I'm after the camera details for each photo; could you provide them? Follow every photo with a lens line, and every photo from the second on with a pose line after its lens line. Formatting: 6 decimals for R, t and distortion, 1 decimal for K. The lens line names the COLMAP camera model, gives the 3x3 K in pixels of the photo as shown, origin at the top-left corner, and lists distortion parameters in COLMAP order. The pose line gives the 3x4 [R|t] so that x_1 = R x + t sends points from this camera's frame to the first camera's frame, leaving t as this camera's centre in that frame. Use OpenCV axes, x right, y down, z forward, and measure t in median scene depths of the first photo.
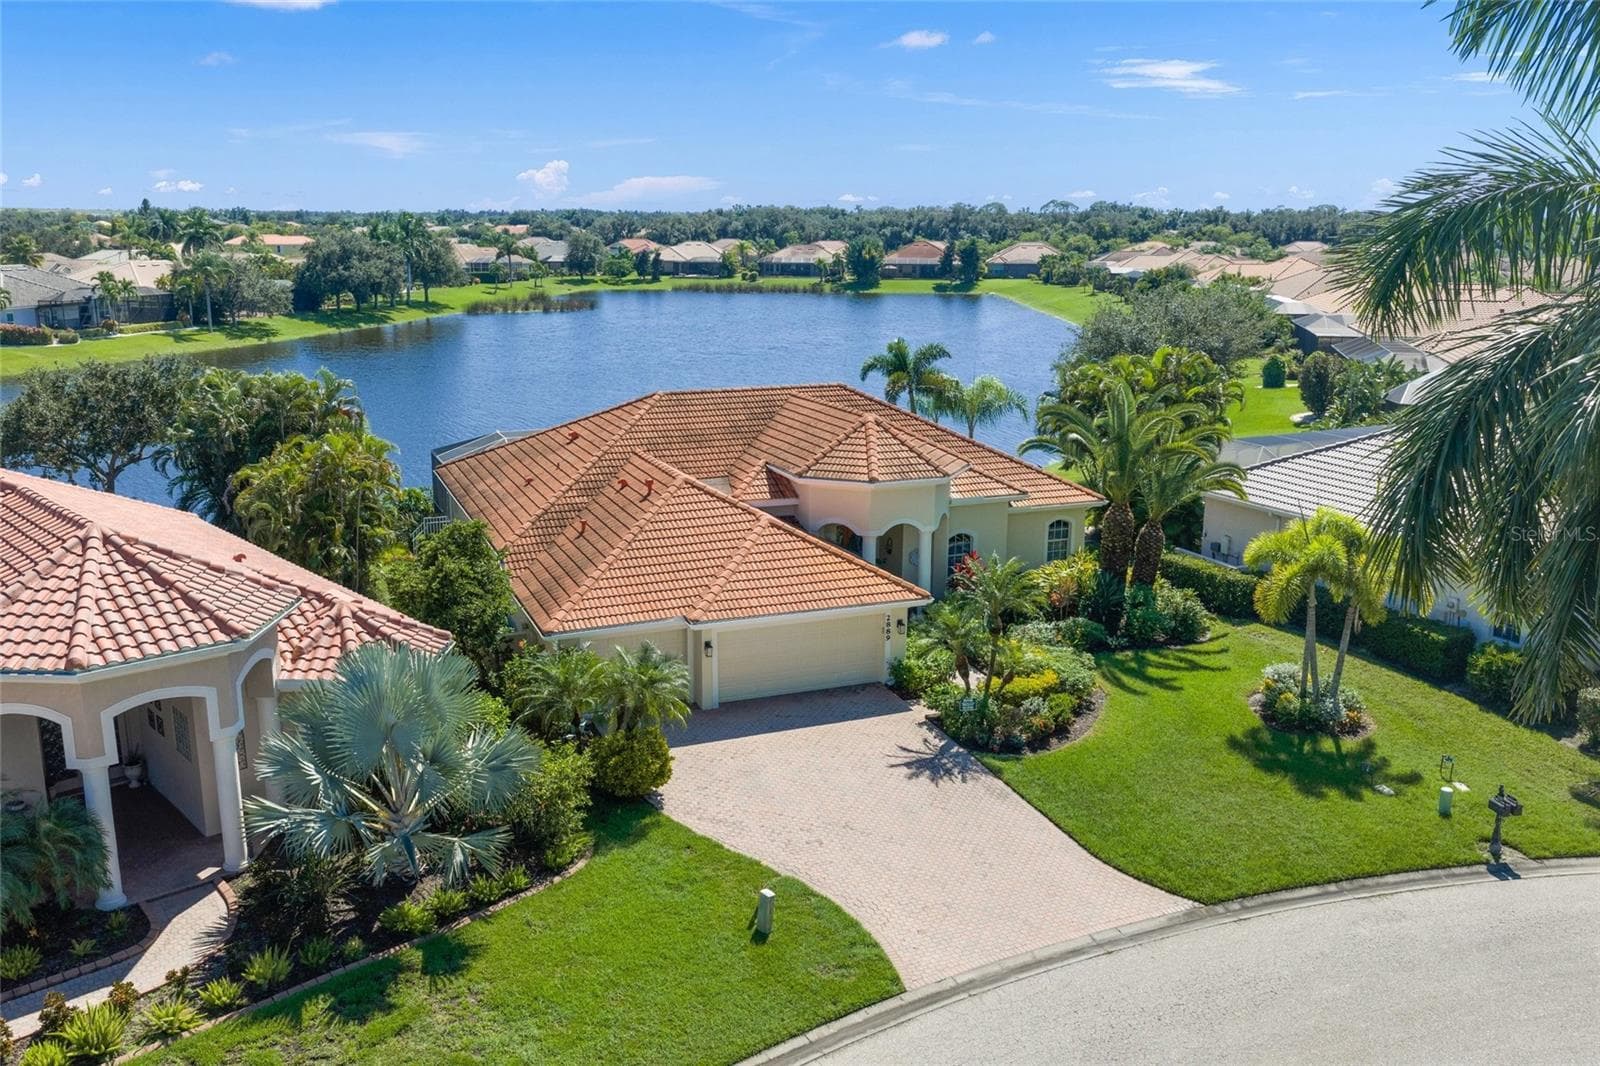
lens RADIAL K [[1323.8, 0, 800.0], [0, 1323.8, 533.0], [0, 0, 1]] dist [0.011457, -0.029388]
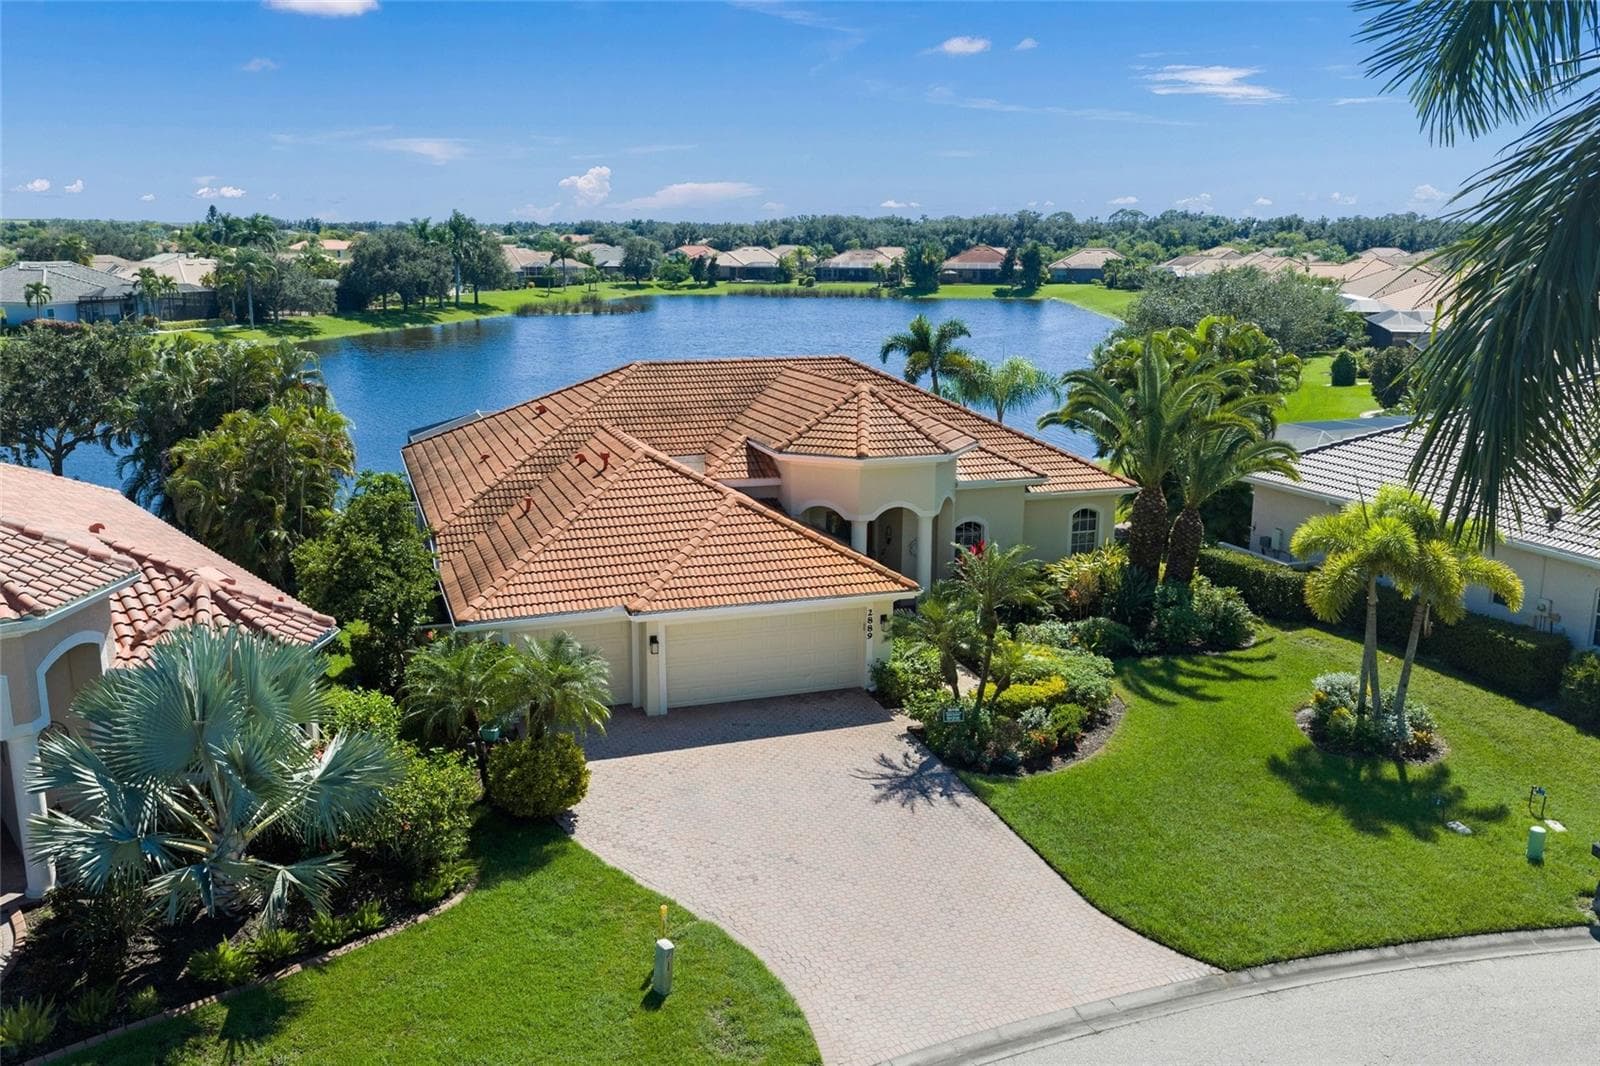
lens RADIAL K [[1323.8, 0, 800.0], [0, 1323.8, 533.0], [0, 0, 1]] dist [0.011457, -0.029388]
pose [[0.998712, 0.010592, -0.049612, 0.061866], [-0.011068, 0.999895, -0.009330, 0.020492], [0.049508, 0.009867, 0.998725, 0.136106]]
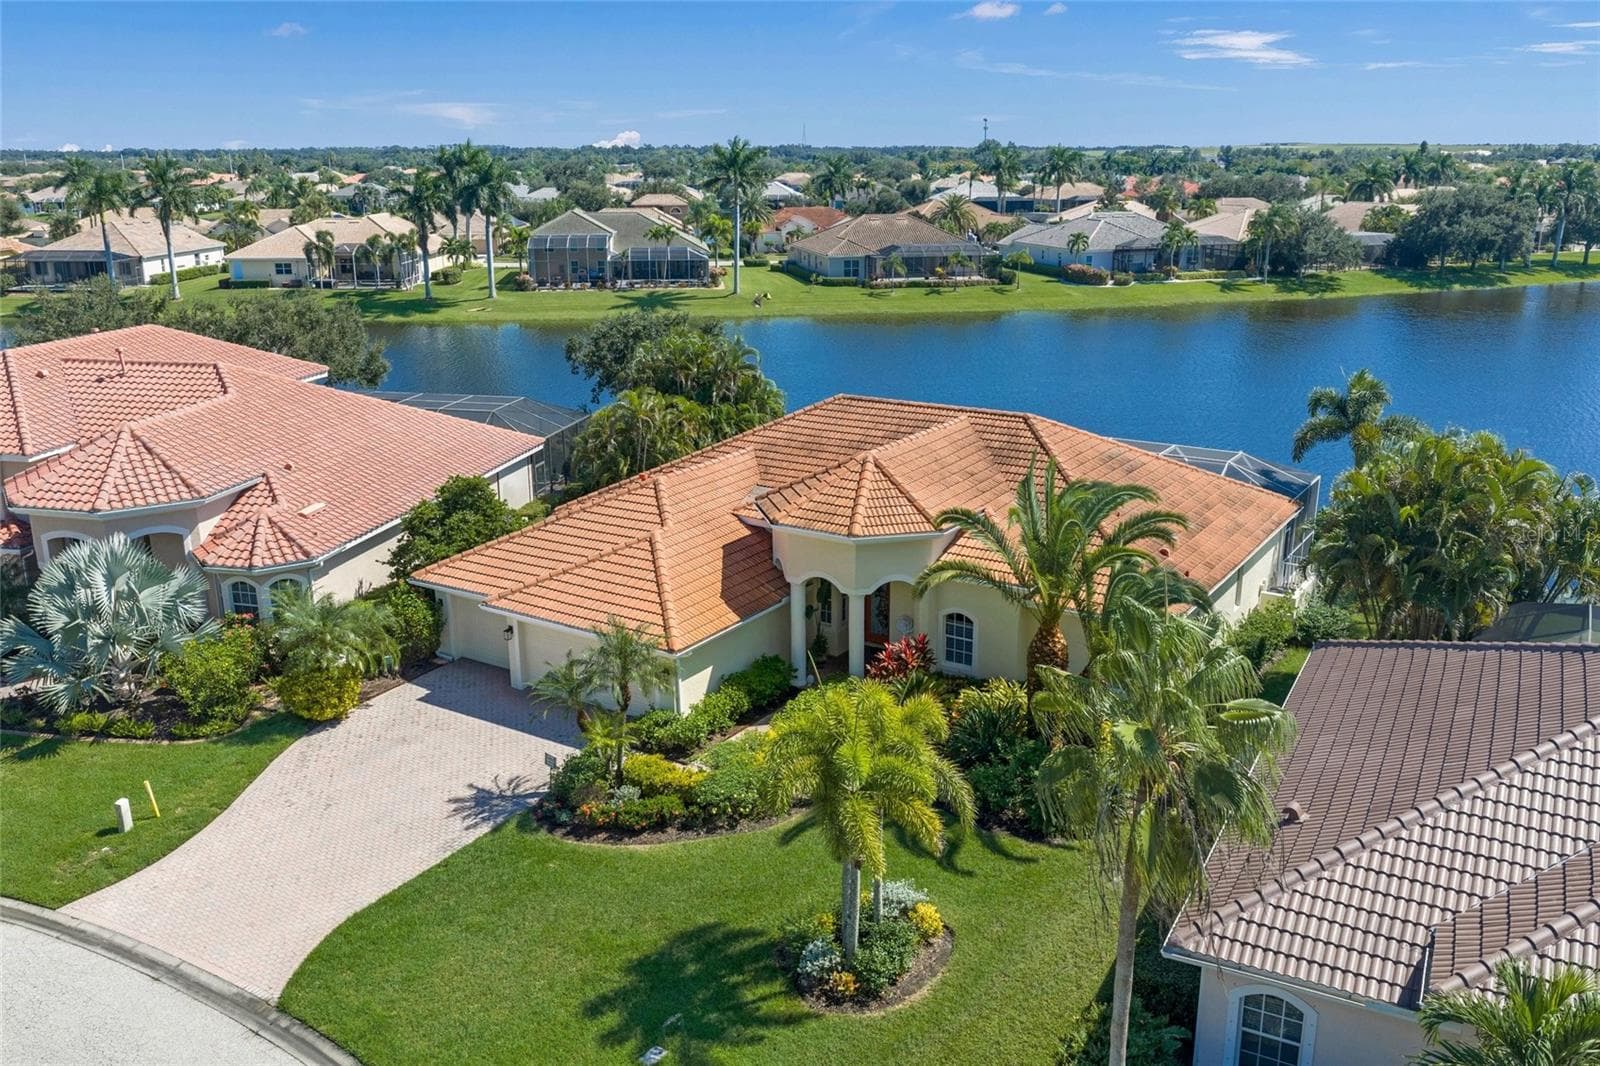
lens RADIAL K [[1323.8, 0, 800.0], [0, 1323.8, 533.0], [0, 0, 1]] dist [0.011457, -0.029388]
pose [[0.569775, 0.218607, -0.792192, 0.830006], [-0.181612, 0.973632, 0.138053, -0.168940], [0.801482, 0.065212, 0.594452, 0.502537]]
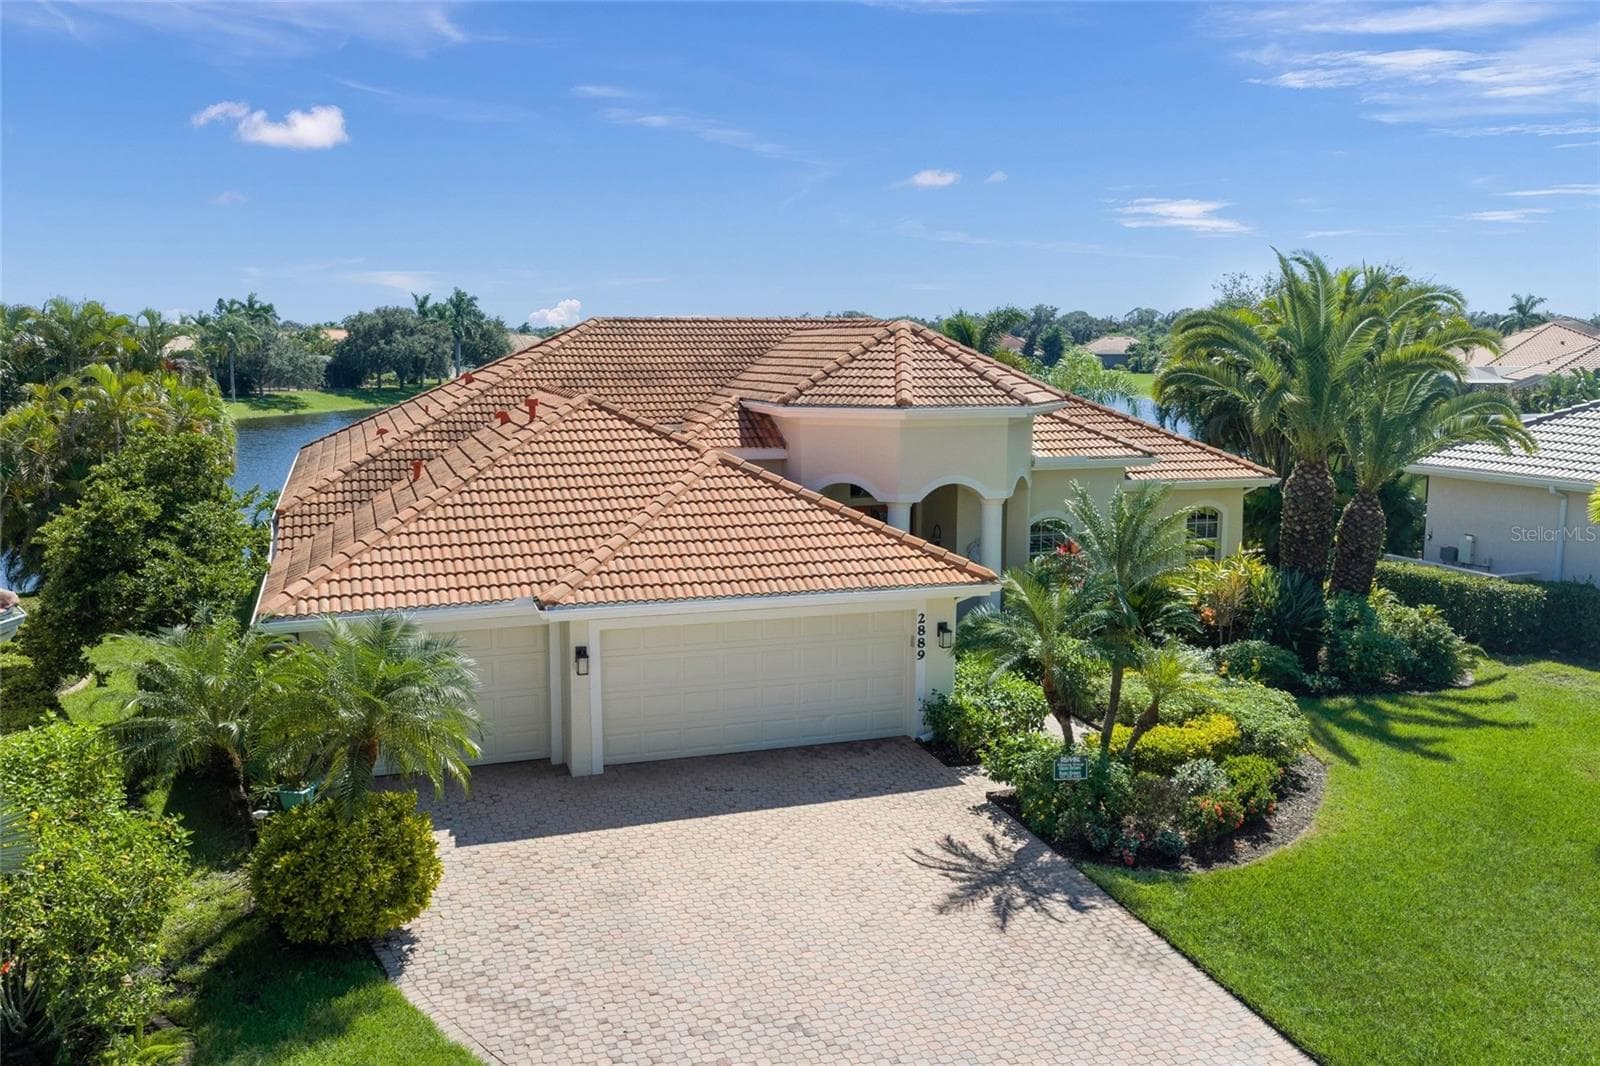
lens RADIAL K [[1323.8, 0, 800.0], [0, 1323.8, 533.0], [0, 0, 1]] dist [0.011457, -0.029388]
pose [[0.998096, 0.004901, -0.061490, 0.048471], [-0.010327, 0.996047, -0.088224, 0.076103], [0.060815, 0.088691, 0.994201, 0.427992]]
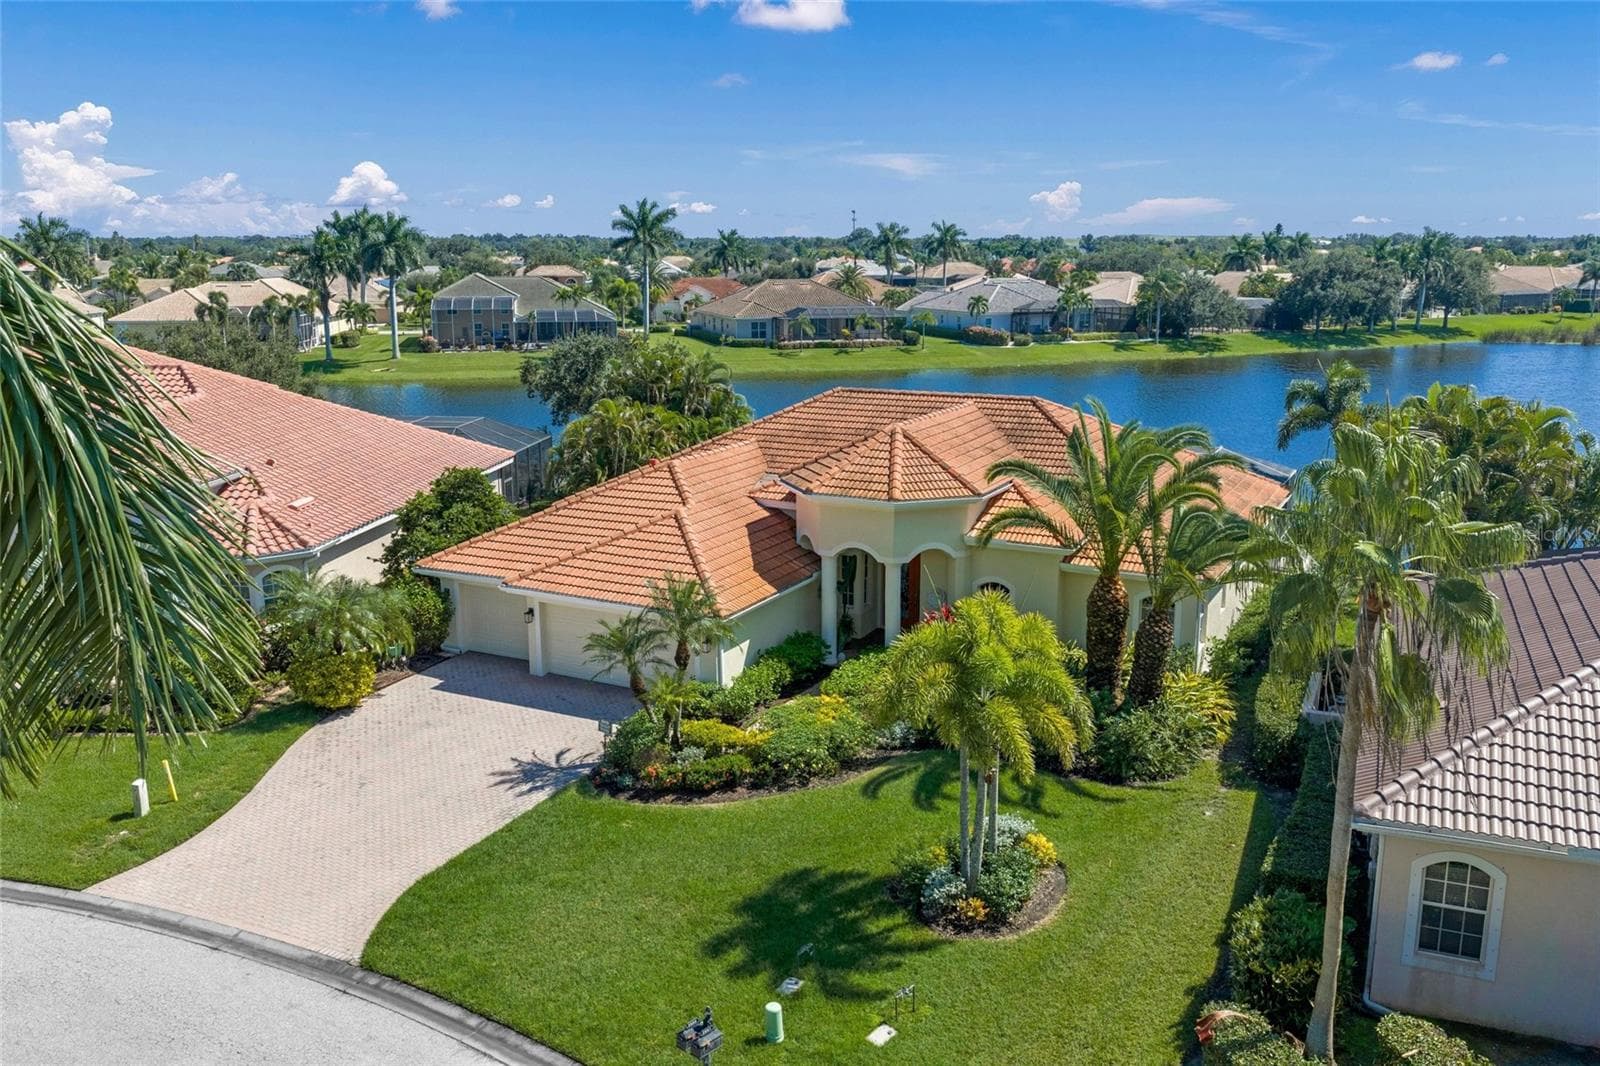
lens RADIAL K [[1323.8, 0, 800.0], [0, 1323.8, 533.0], [0, 0, 1]] dist [0.011457, -0.029388]
pose [[0.645806, 0.155871, -0.747421, 0.762154], [-0.170864, 0.983616, 0.057493, -0.065355], [0.744137, 0.090578, 0.661858, 0.432782]]
